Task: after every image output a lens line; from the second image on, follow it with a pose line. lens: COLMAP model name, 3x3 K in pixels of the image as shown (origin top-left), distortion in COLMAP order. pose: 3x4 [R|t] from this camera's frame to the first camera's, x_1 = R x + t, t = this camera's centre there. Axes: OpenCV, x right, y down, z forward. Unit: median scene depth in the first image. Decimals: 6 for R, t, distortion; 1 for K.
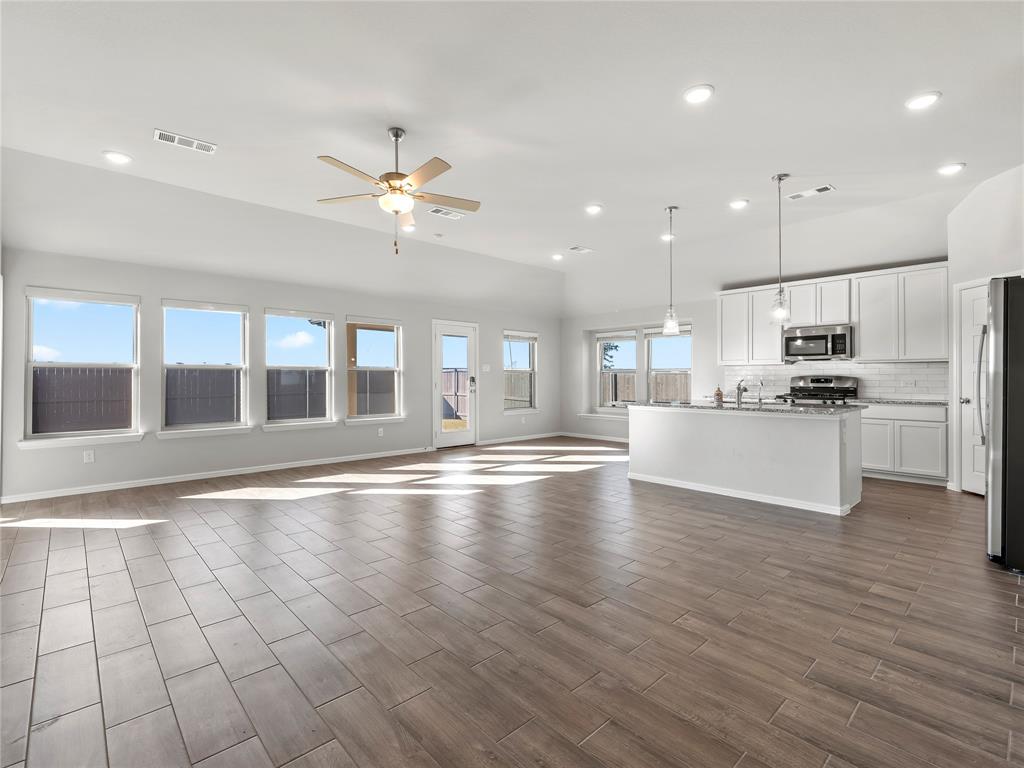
lens RADIAL K [[476.5, 0, 506.4], [0, 476.5, 377.1], [0, 0, 1]] dist [0.005327, -0.004238]
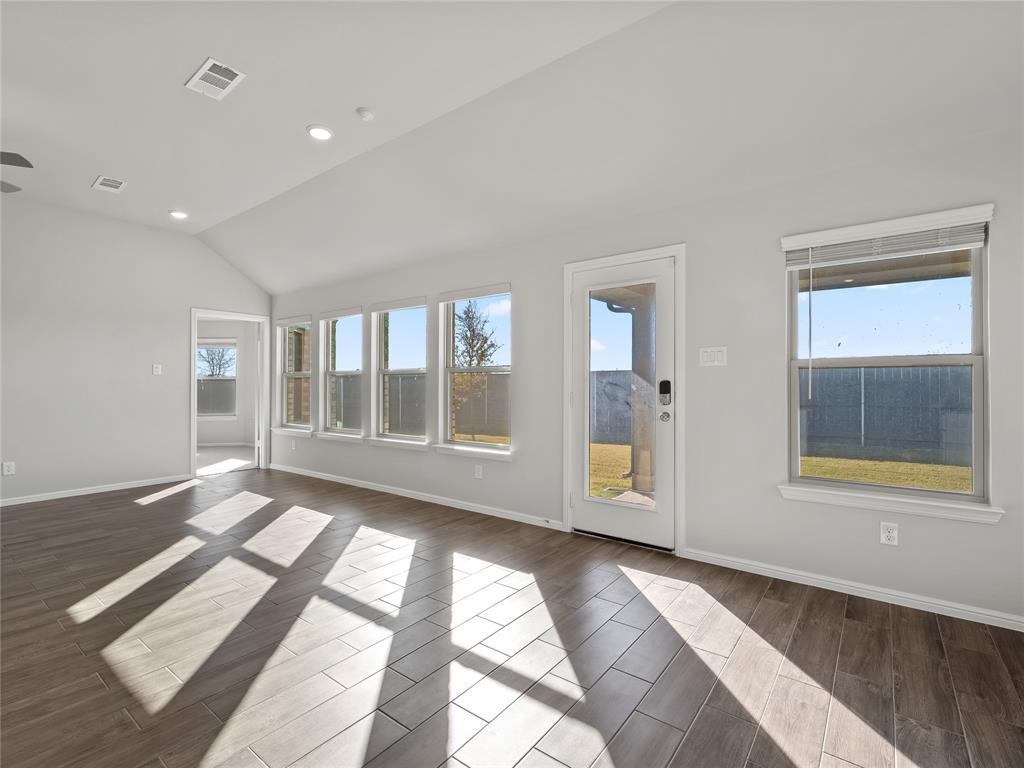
lens RADIAL K [[476.5, 0, 512.3], [0, 476.5, 383.9], [0, 0, 1]] dist [0.005327, -0.004238]
pose [[0.177938, 0.003795, -0.984034, 0.376726], [0.007433, 0.999959, 0.005200, -0.001151], [0.984014, -0.008240, 0.177902, 0.999919]]
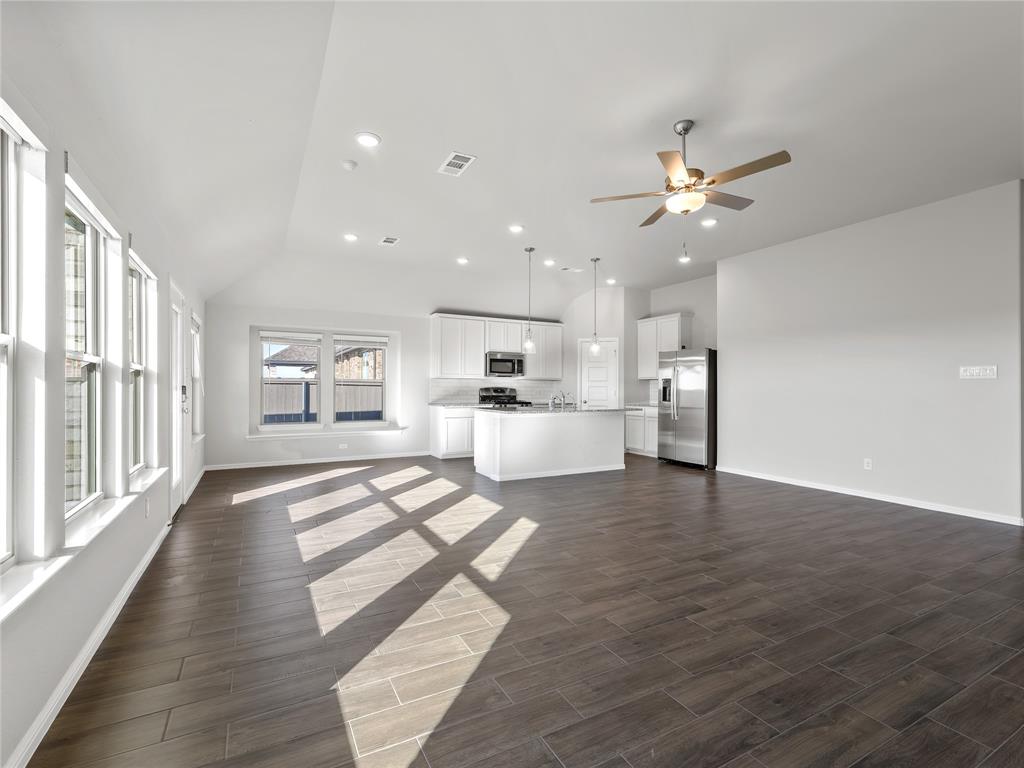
lens RADIAL K [[476.5, 0, 513.8], [0, 476.5, 385.5], [0, 0, 1]] dist [0.005327, -0.004238]
pose [[0.230395, 0.007716, 0.973067, -0.667029], [-0.004998, 0.999965, -0.006746, 0.000849], [-0.973084, -0.003309, 0.230425, 0.603279]]
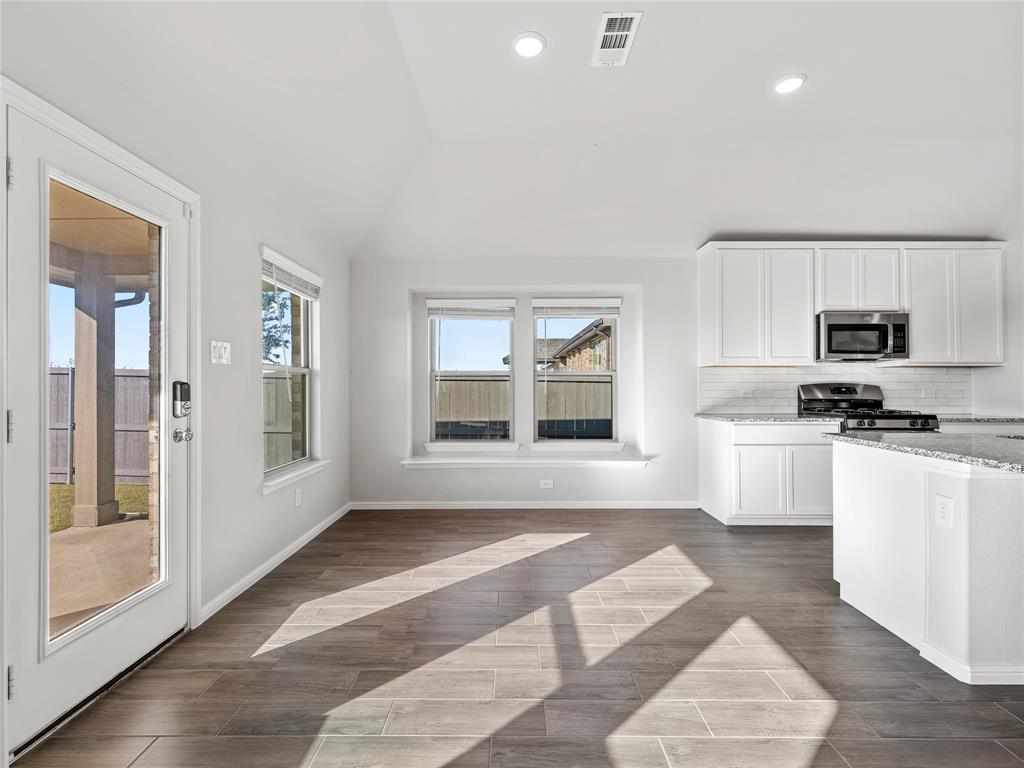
lens RADIAL K [[476.5, 0, 506.5], [0, 476.5, 382.8], [0, 0, 1]] dist [0.005327, -0.004238]
pose [[0.675489, 0.006554, 0.737341, -0.183366], [-0.001539, 0.999971, -0.007479, 0.002280], [-0.737369, 0.003917, 0.675479, 0.849000]]
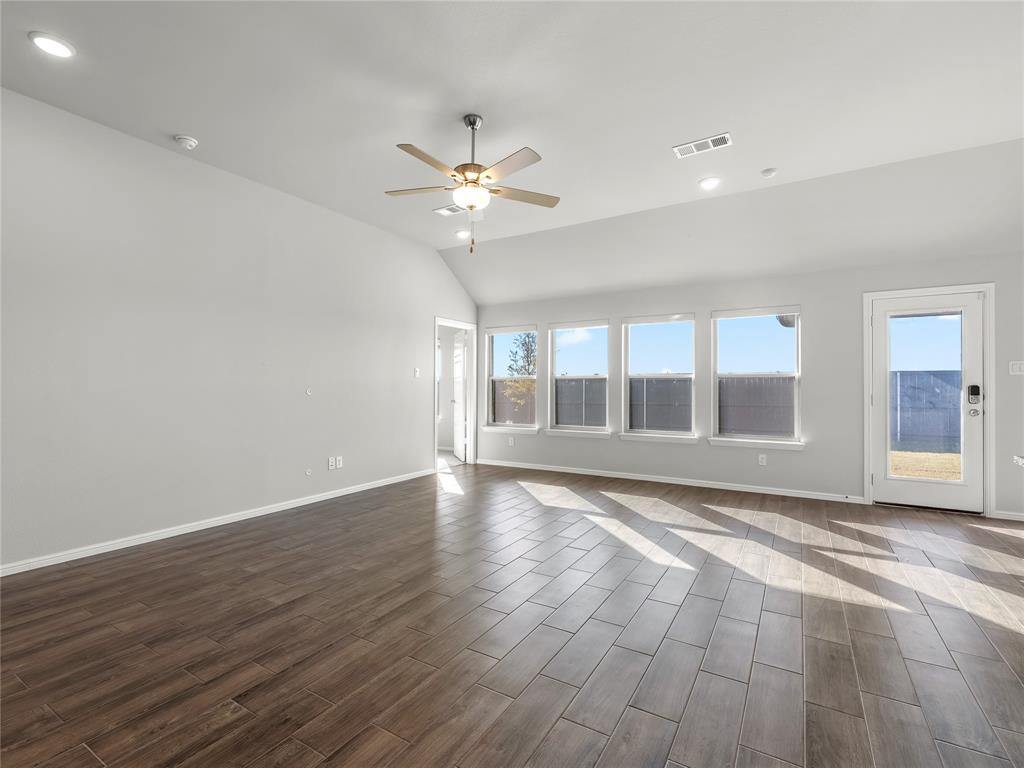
lens RADIAL K [[476.5, 0, 513.8], [0, 476.5, 387.5], [0, 0, 1]] dist [0.005327, -0.004238]
pose [[0.284710, 0.004277, -0.958604, 0.366026], [0.001171, 0.999988, 0.004809, -0.001861], [0.958613, -0.002492, 0.284702, 0.442910]]
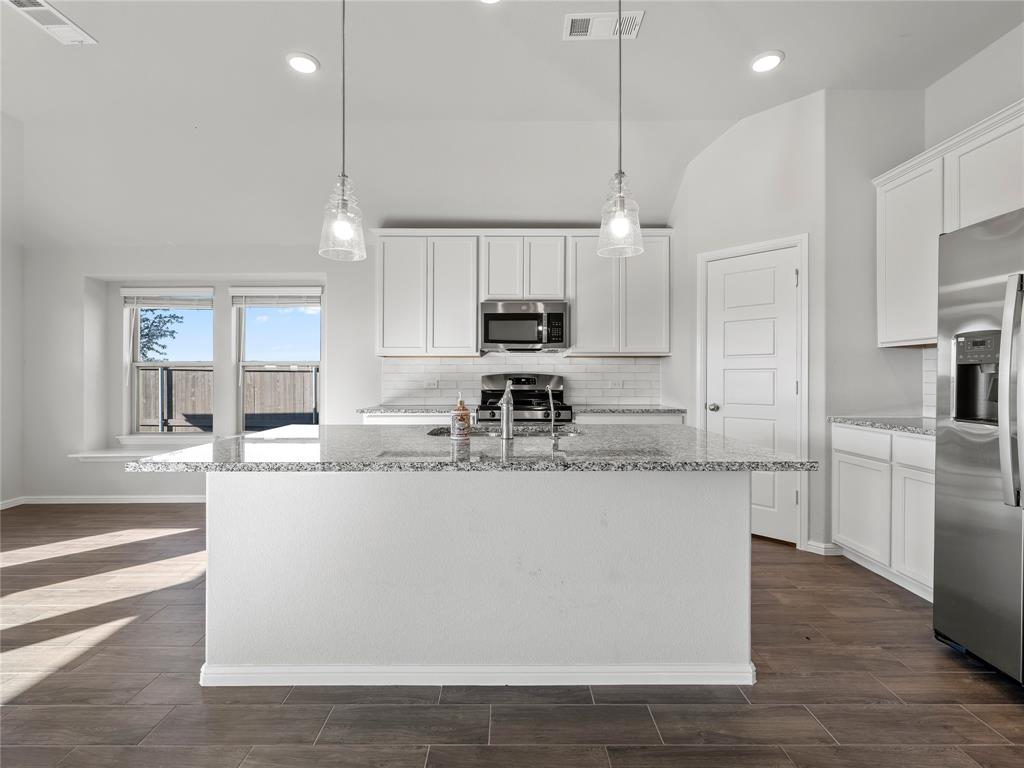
lens RADIAL K [[476.5, 0, 508.9], [0, 476.5, 377.0], [0, 0, 1]] dist [0.005327, -0.004238]
pose [[0.668755, 0.001104, 0.743482, 0.127618], [-0.000816, 0.999999, -0.000751, 0.002063], [-0.743483, -0.000105, 0.668755, 0.527519]]
